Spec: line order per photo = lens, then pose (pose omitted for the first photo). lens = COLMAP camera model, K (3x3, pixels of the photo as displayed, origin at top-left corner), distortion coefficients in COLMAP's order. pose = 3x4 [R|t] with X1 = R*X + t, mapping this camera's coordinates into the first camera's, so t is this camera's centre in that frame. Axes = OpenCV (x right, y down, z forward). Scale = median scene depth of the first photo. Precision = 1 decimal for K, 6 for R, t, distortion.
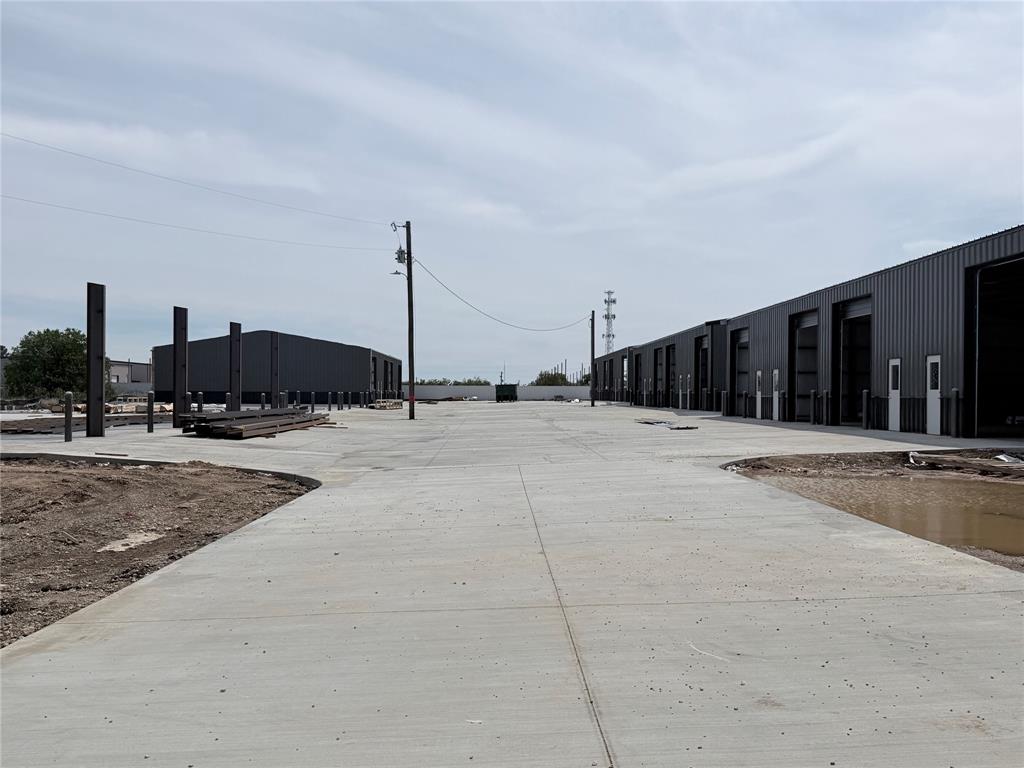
lens RADIAL K [[1031.4, 0, 512.0], [0, 1031.4, 384.0], [0, 0, 1]] dist [0.187429, -0.387952]
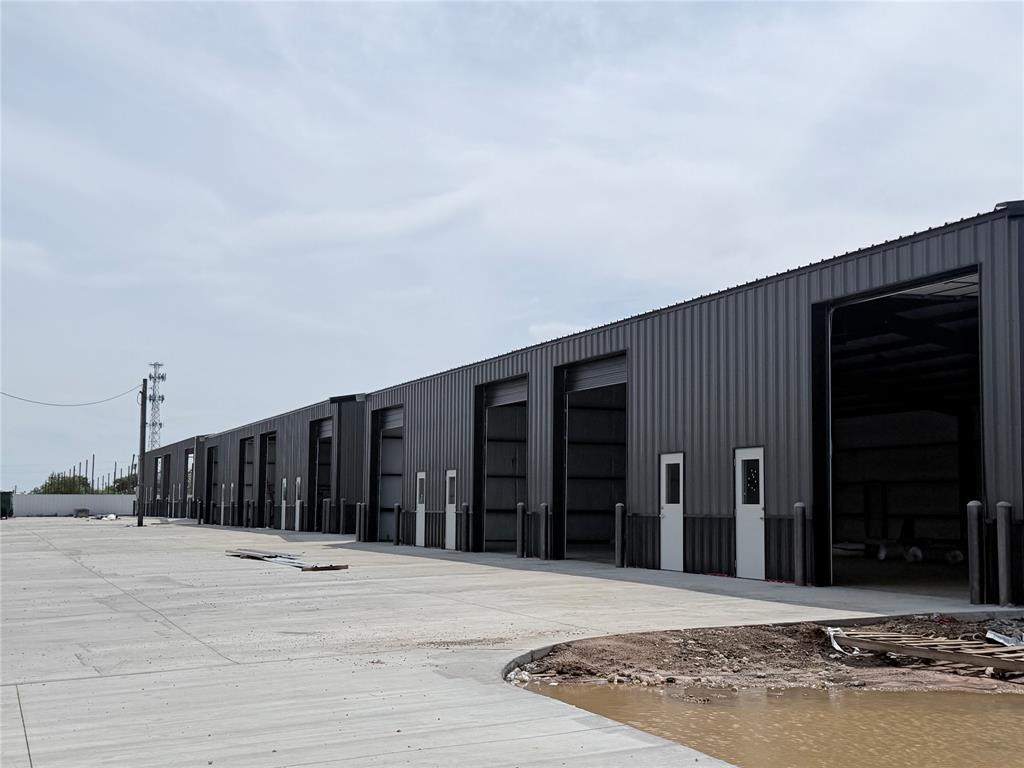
lens RADIAL K [[1359.6, 0, 512.0], [0, 1359.6, 384.0], [0, 0, 1]] dist [0.191219, -0.338524]
pose [[0.939405, 0.033387, 0.341180, -0.001006], [-0.006509, 0.996804, -0.079623, 0.000013], [-0.342747, 0.072577, 0.936620, 0.156610]]
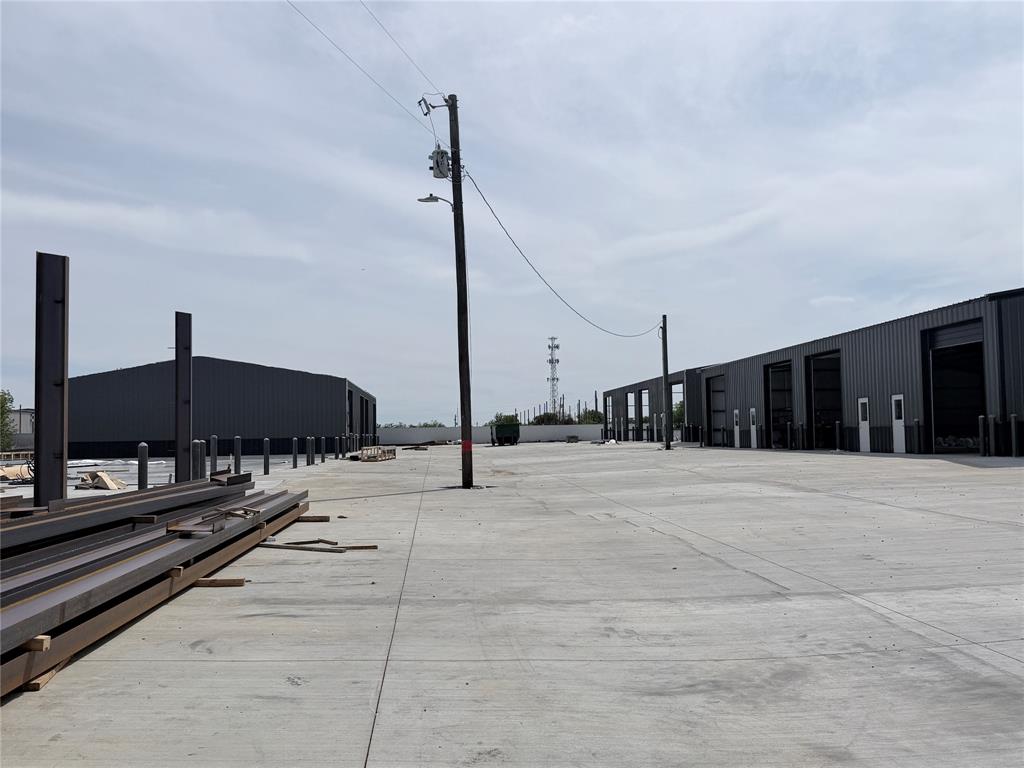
lens RADIAL K [[936.3, 0, 512.0], [0, 936.3, 384.0], [0, 0, 1]] dist [0.103736, -0.000387]
pose [[0.997884, -0.019512, 0.062031, -0.102391], [0.022312, 0.998748, -0.044765, 0.004958], [-0.061079, 0.046054, 0.997070, 0.544491]]
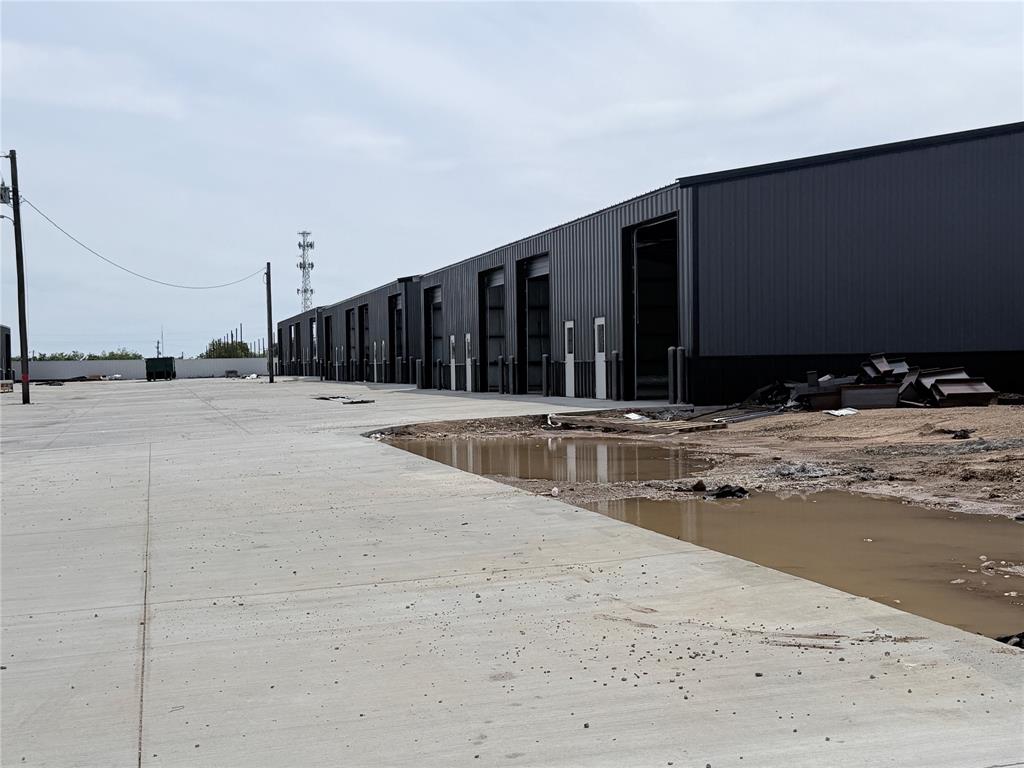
lens RADIAL K [[1359.6, 0, 512.0], [0, 1359.6, 384.0], [0, 0, 1]] dist [0.191219, -0.338524]
pose [[0.971019, -0.025693, 0.237615, 0.011679], [0.020471, 0.999492, 0.024419, 0.001010], [-0.238122, -0.018847, 0.971052, -0.105312]]
